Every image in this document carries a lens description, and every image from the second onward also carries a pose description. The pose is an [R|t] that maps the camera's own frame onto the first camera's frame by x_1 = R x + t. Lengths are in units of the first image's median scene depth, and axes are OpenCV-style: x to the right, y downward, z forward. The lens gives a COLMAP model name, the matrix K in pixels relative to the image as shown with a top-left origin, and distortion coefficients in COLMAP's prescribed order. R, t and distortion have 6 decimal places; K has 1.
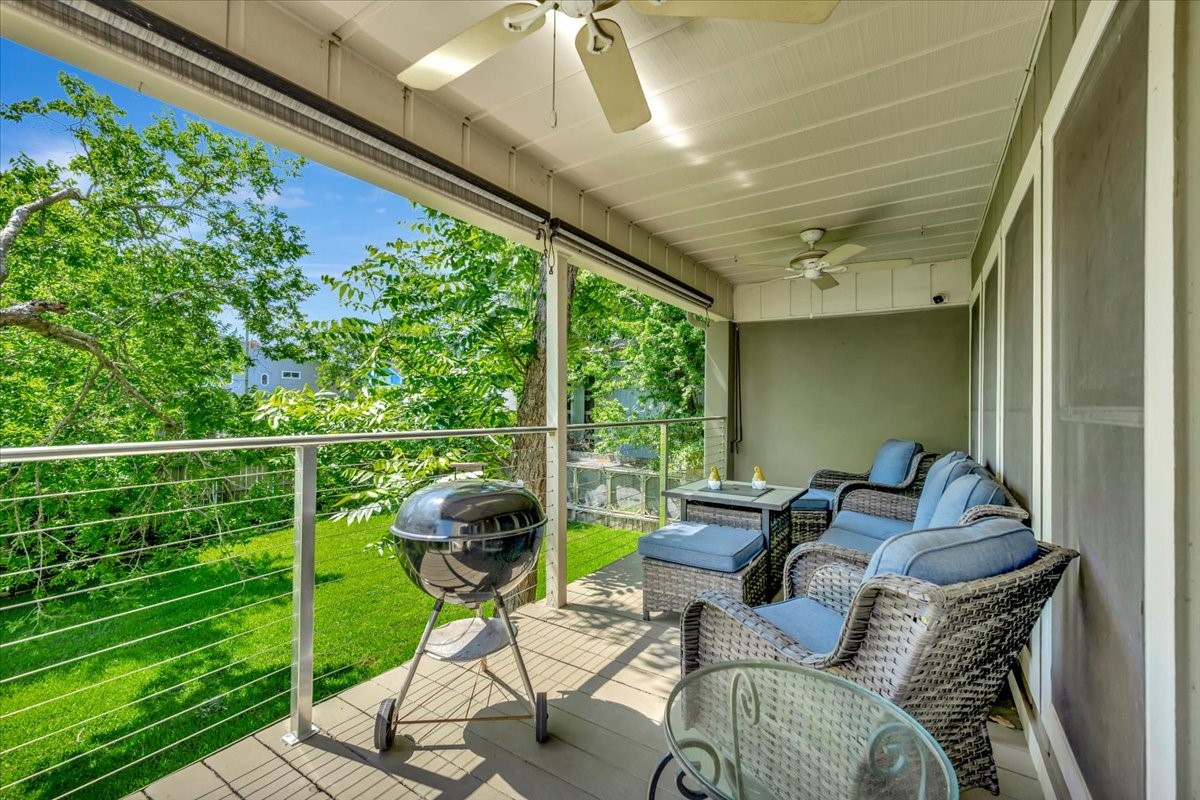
lens RADIAL K [[494.3, 0, 600.8], [0, 494.3, 401.7], [0, 0, 1]] dist [-0.001975, -0.000133]
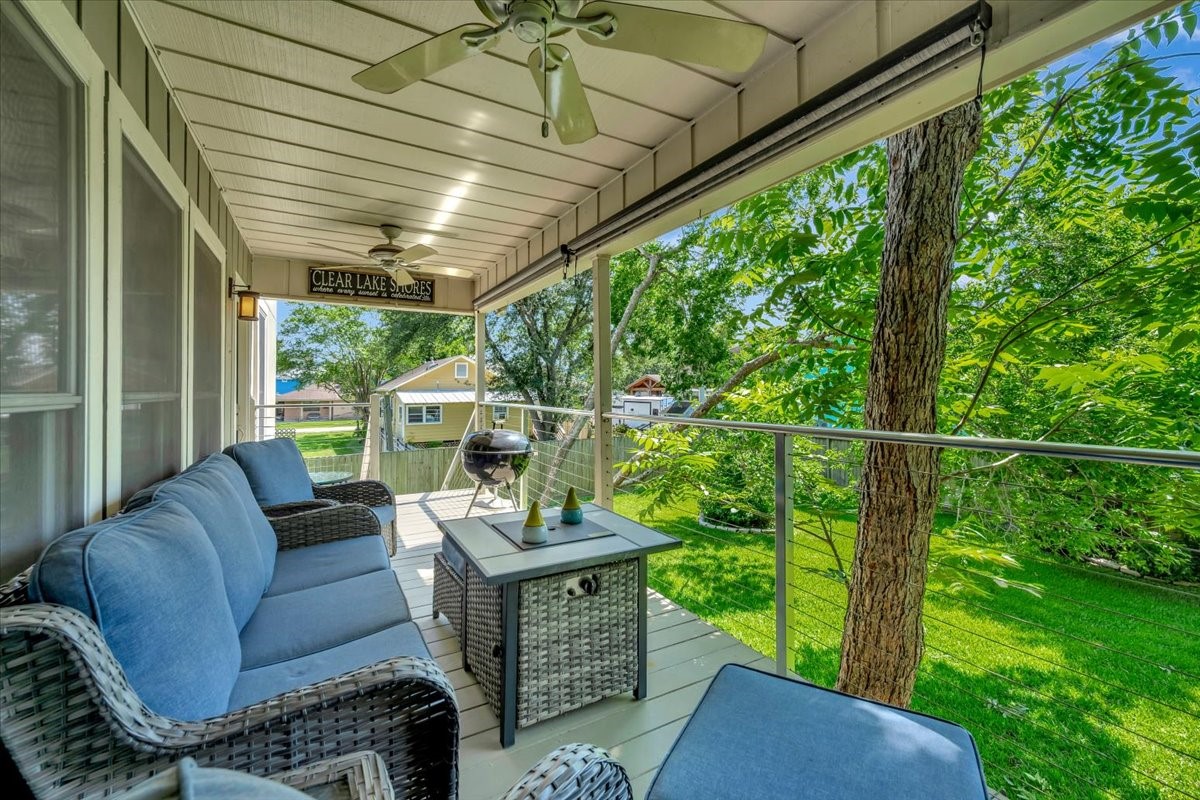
lens RADIAL K [[494.3, 0, 600.3], [0, 494.3, 394.1], [0, 0, 1]] dist [-0.001975, -0.000133]
pose [[-0.459359, -0.001651, -0.888249, 0.387631], [0.004686, 0.999980, -0.004283, 0.001814], [0.888238, -0.006130, -0.459342, 0.672201]]
